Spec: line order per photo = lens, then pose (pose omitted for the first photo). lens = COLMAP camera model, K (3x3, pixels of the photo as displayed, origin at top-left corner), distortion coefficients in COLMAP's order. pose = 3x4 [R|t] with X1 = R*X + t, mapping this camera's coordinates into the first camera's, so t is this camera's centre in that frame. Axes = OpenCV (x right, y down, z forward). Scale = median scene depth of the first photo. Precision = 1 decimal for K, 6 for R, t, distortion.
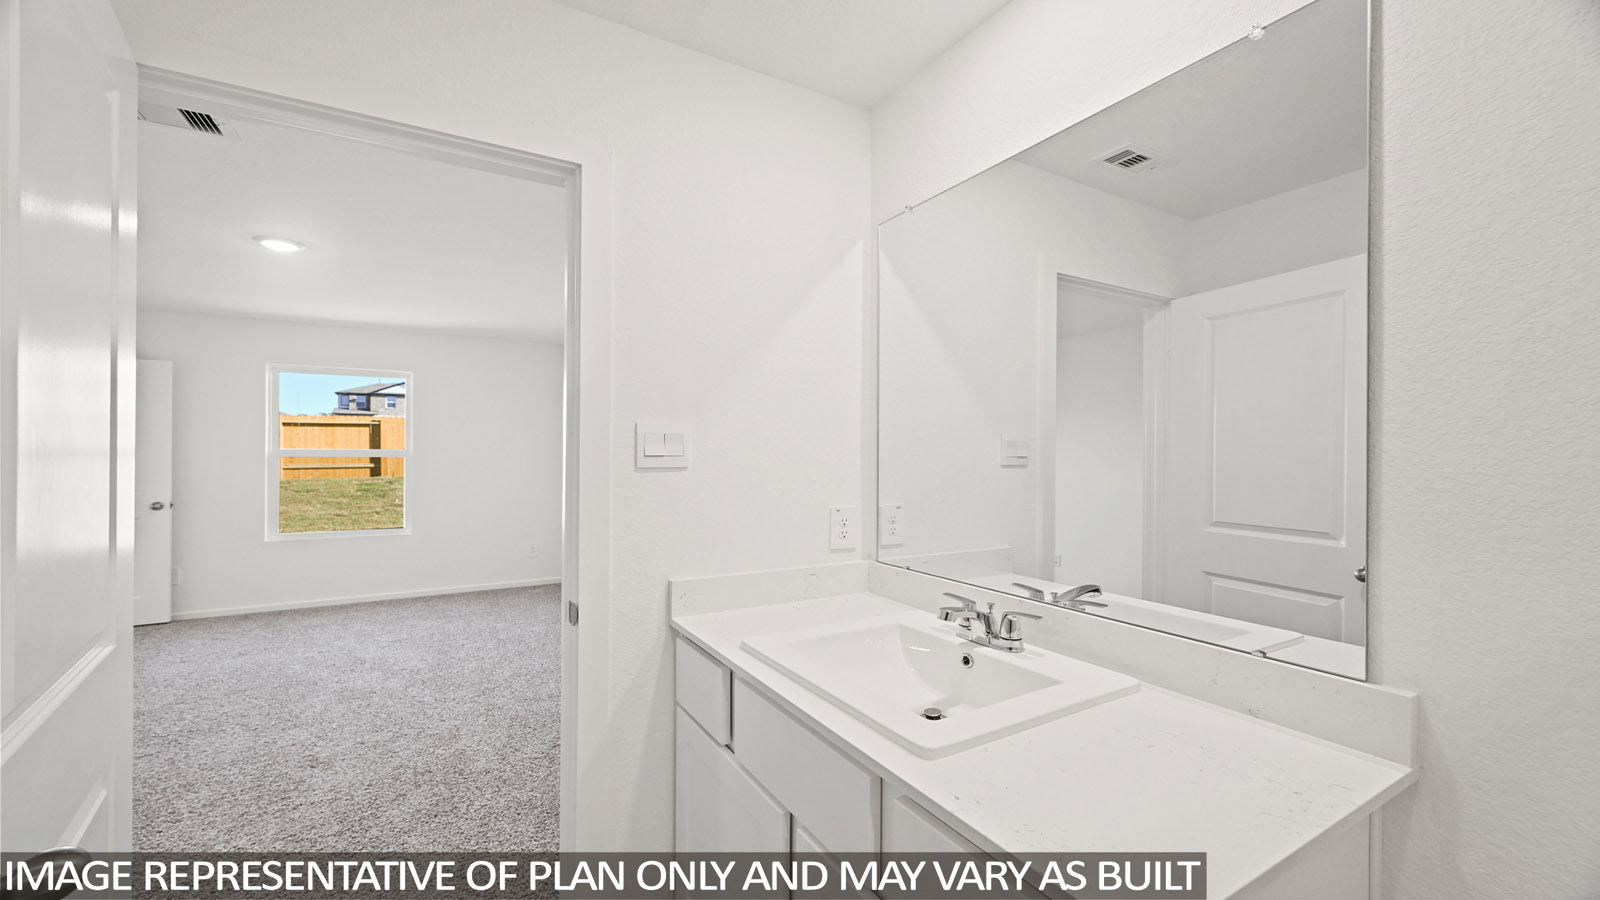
lens RADIAL K [[632.0, 0, 795.8], [0, 632.0, 452.4], [0, 0, 1]] dist [-0.000921, -0.002533]
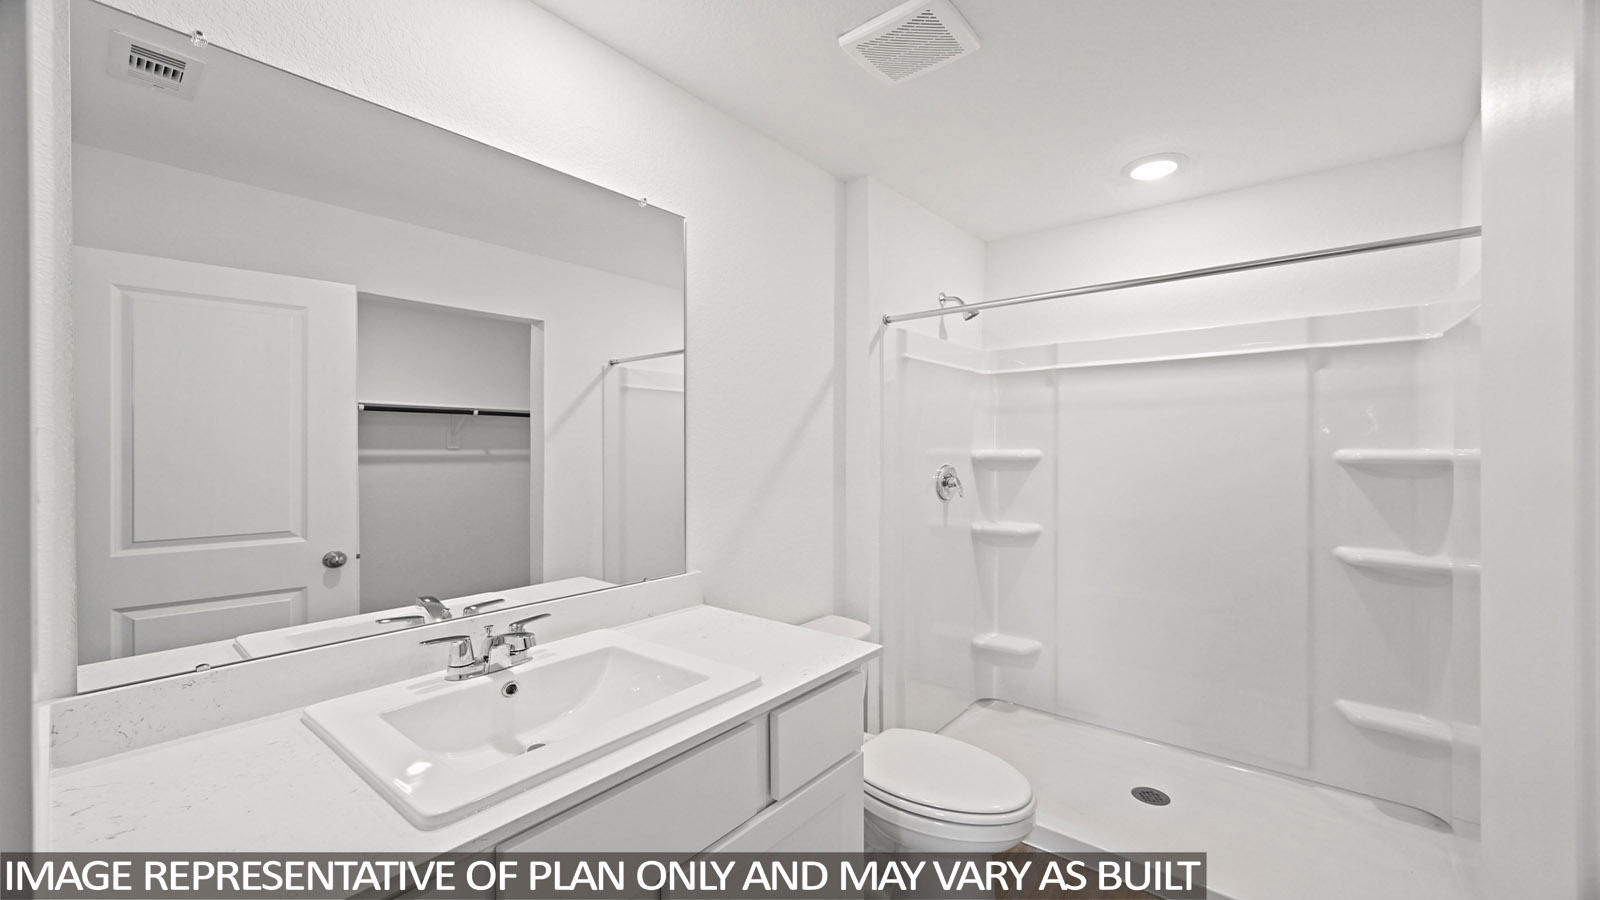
lens RADIAL K [[632.0, 0, 801.7], [0, 632.0, 450.2], [0, 0, 1]] dist [-0.000921, -0.002533]
pose [[-0.363726, -0.003734, 0.931498, -0.719422], [0.000488, 0.999991, 0.004199, -0.019922], [-0.931506, 0.001982, -0.363721, 0.923166]]
